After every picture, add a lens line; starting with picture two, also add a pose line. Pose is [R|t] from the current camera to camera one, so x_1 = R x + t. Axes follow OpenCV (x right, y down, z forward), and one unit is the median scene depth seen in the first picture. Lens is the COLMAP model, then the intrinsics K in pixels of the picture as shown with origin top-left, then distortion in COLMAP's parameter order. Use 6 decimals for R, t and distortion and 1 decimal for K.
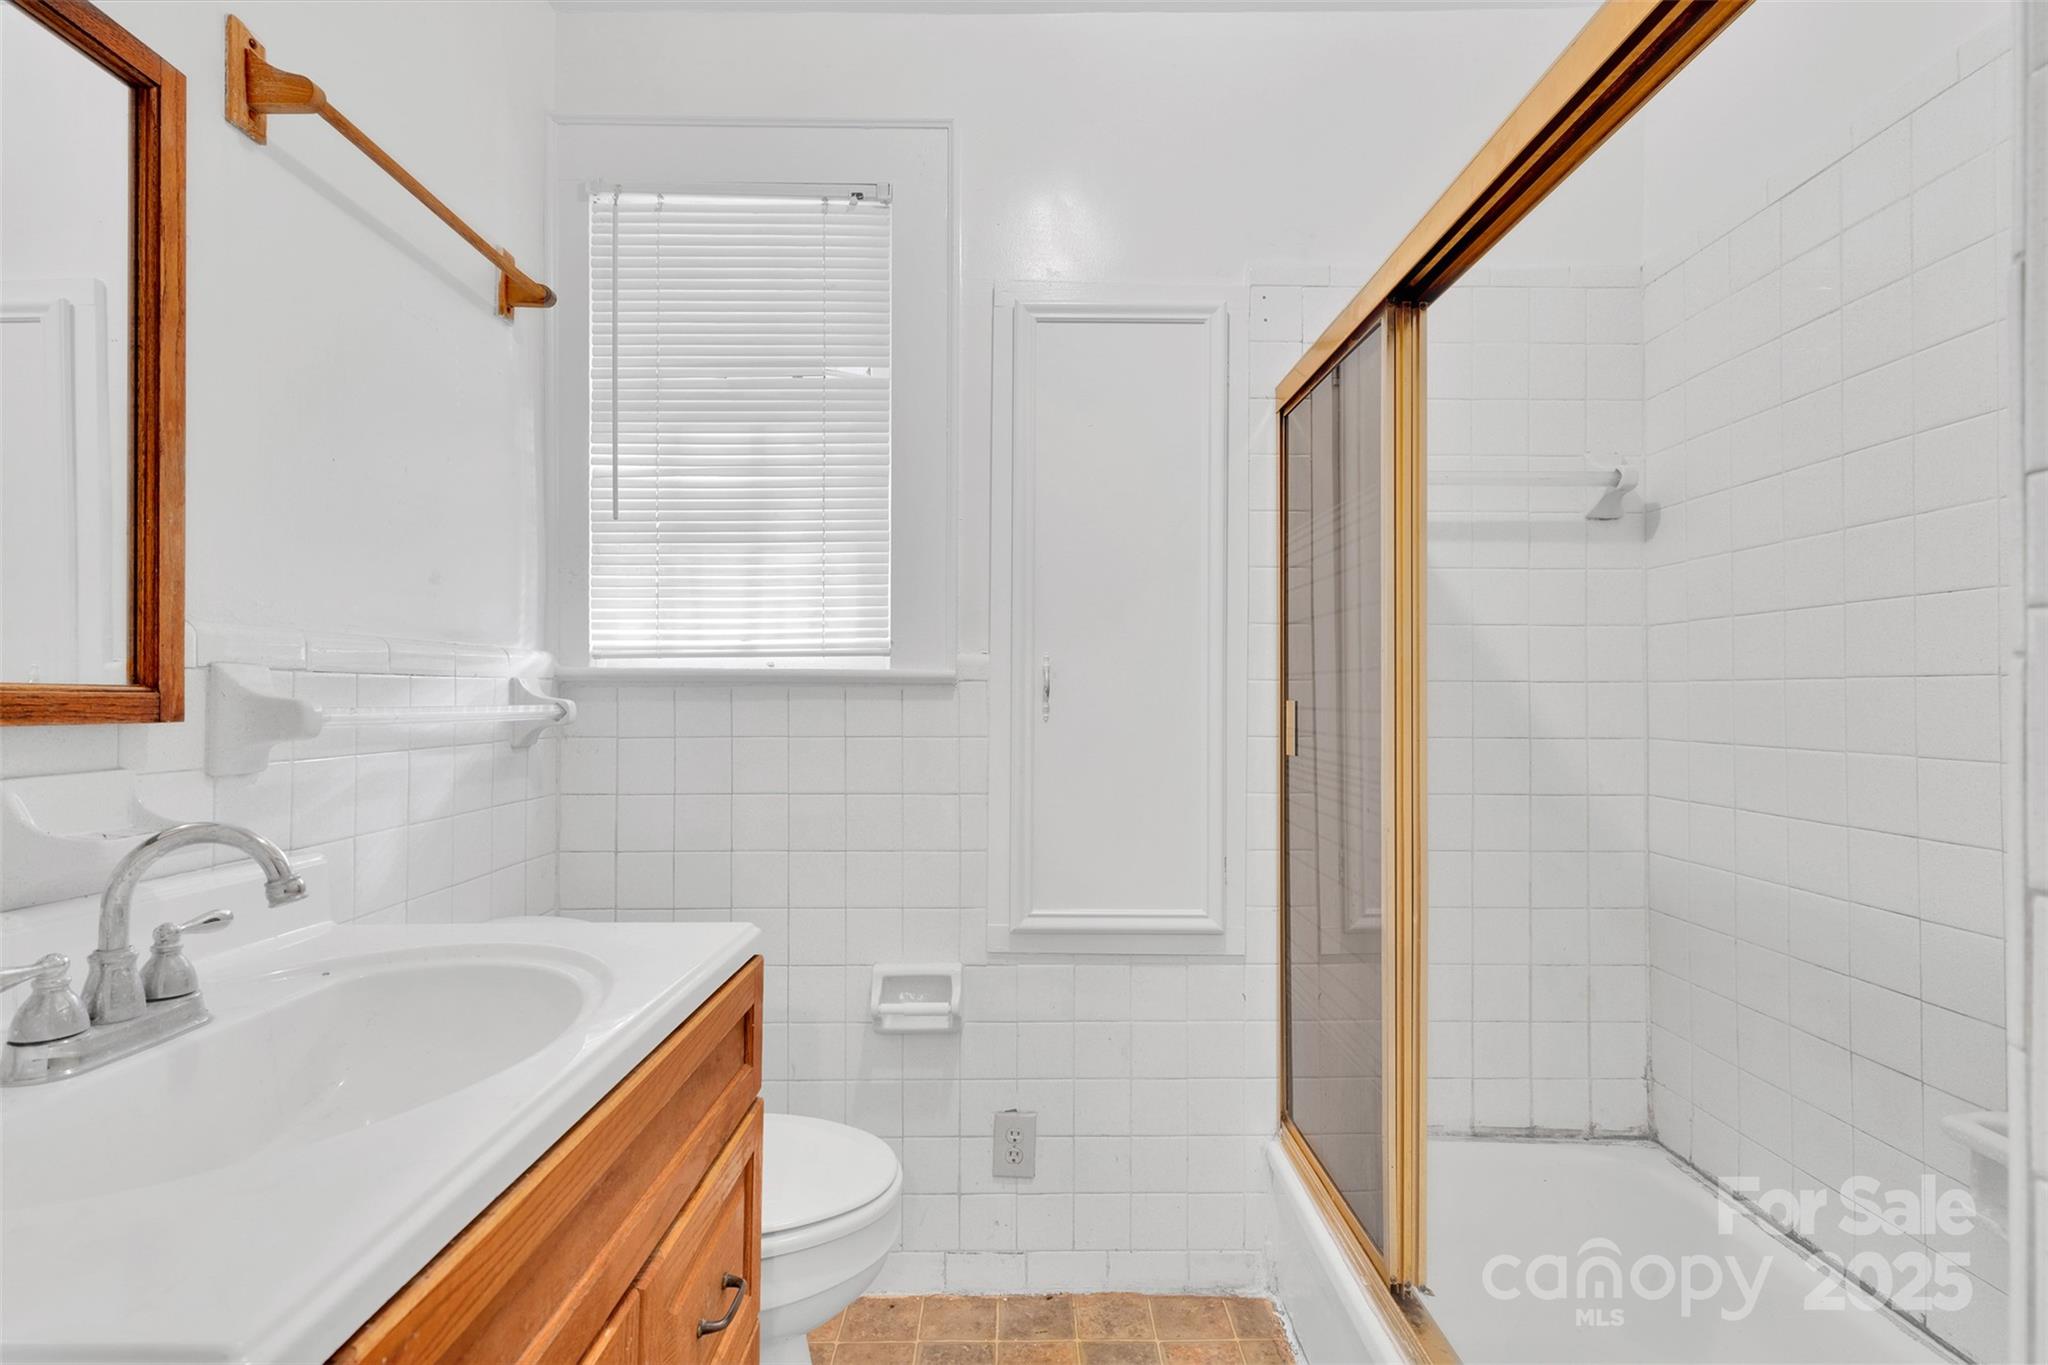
lens RADIAL K [[966.0, 0, 1028.2], [0, 966.0, 695.4], [0, 0, 1]] dist [0.008634, -0.002276]
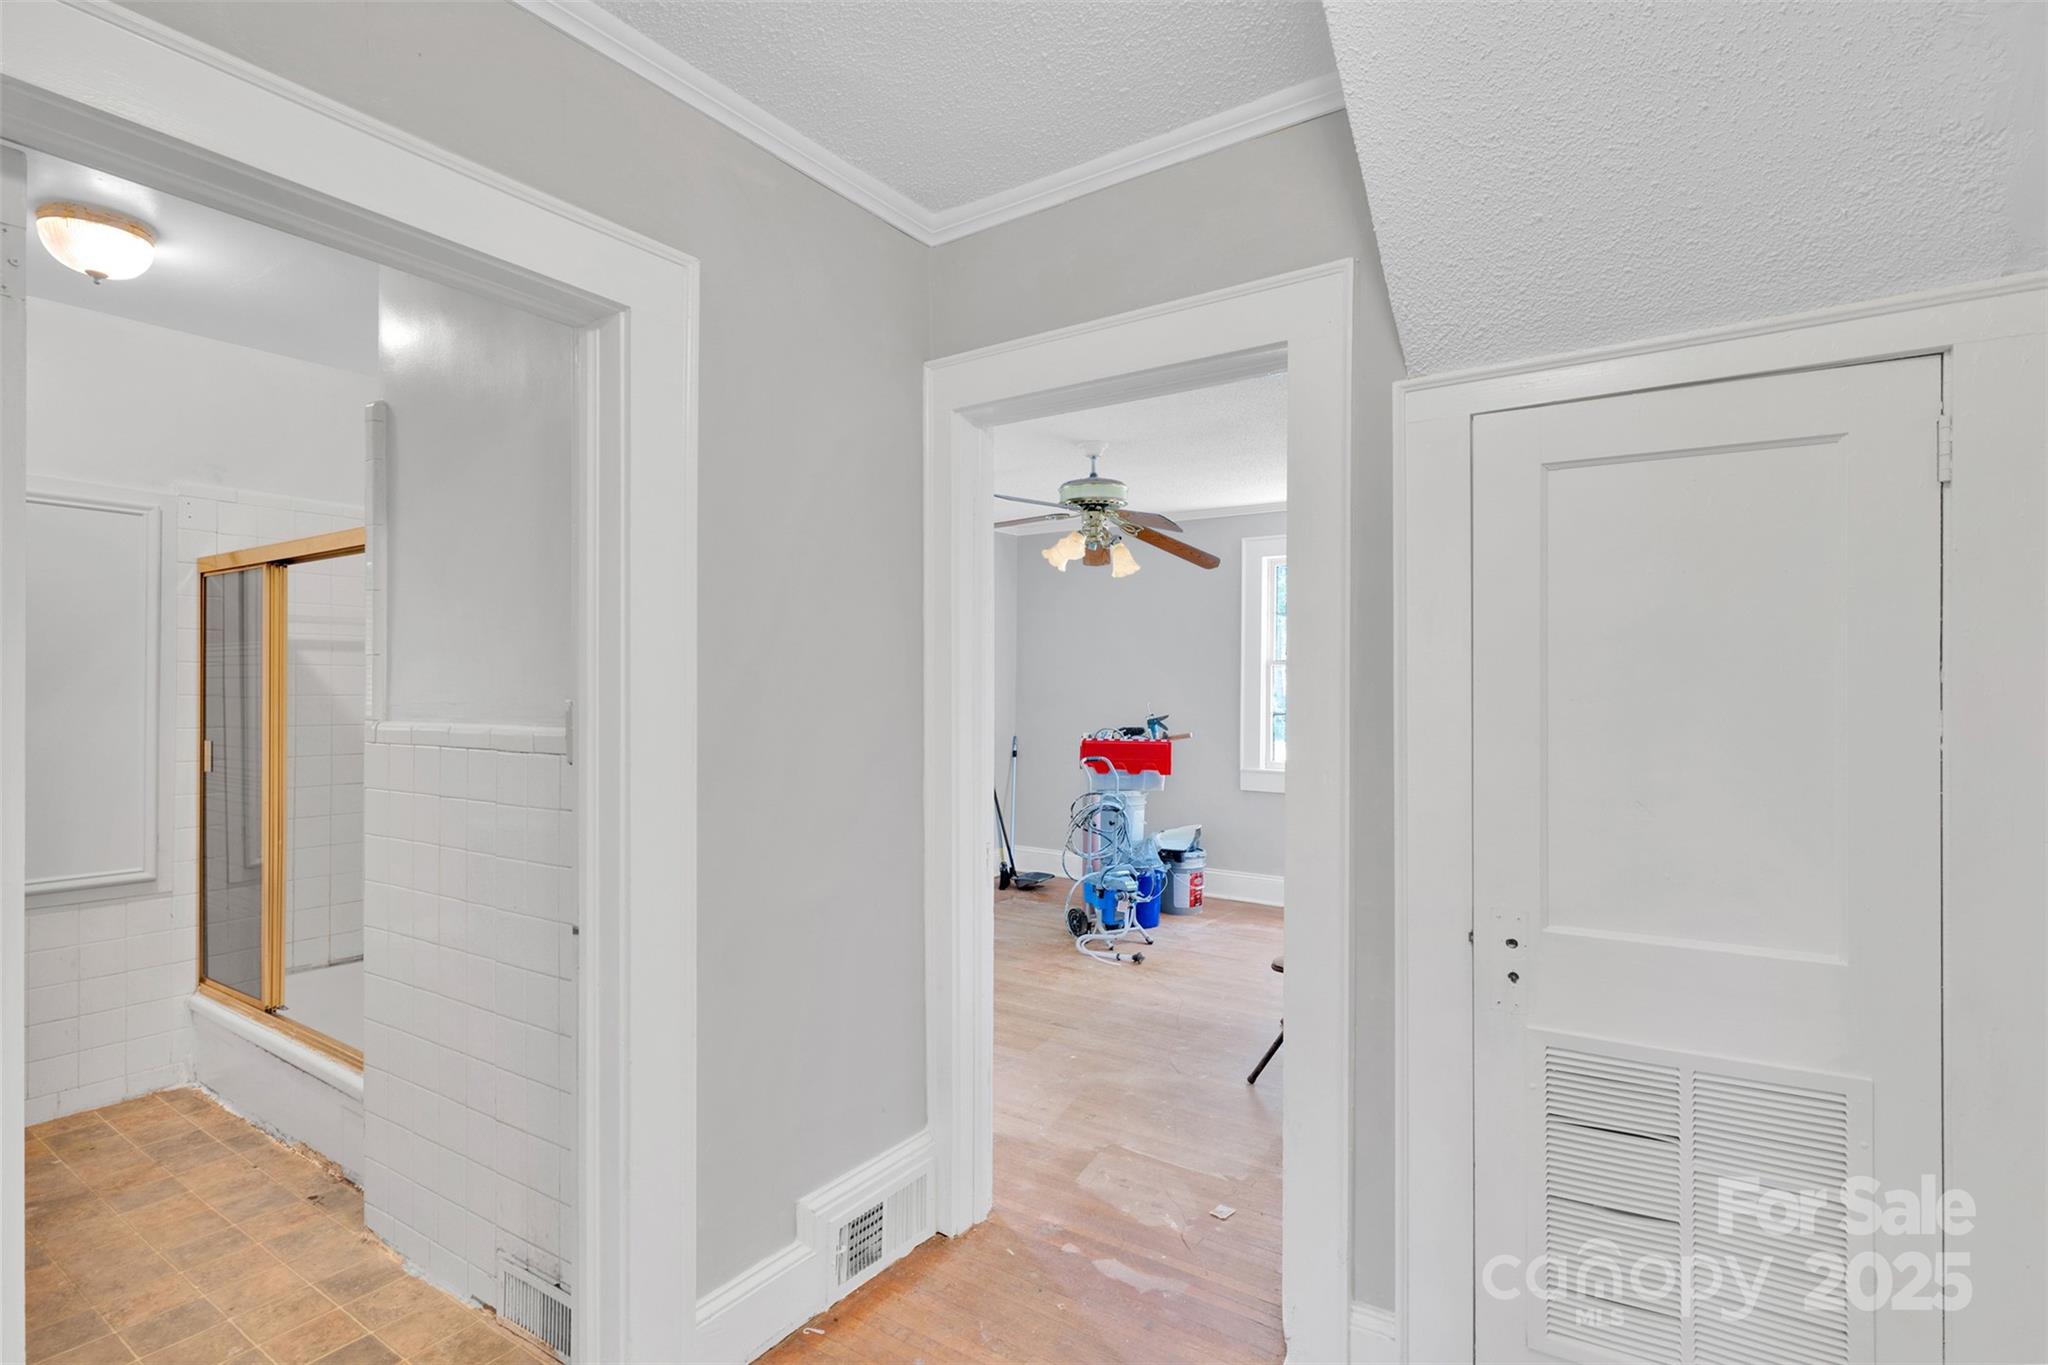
lens RADIAL K [[966.0, 0, 1033.3], [0, 966.0, 696.4], [0, 0, 1]] dist [0.008634, -0.002276]
pose [[0.560893, 0.001143, 0.827887, -0.344012], [-0.007991, 0.999960, 0.004033, -0.093077], [-0.827850, -0.008878, 0.560880, -1.215761]]
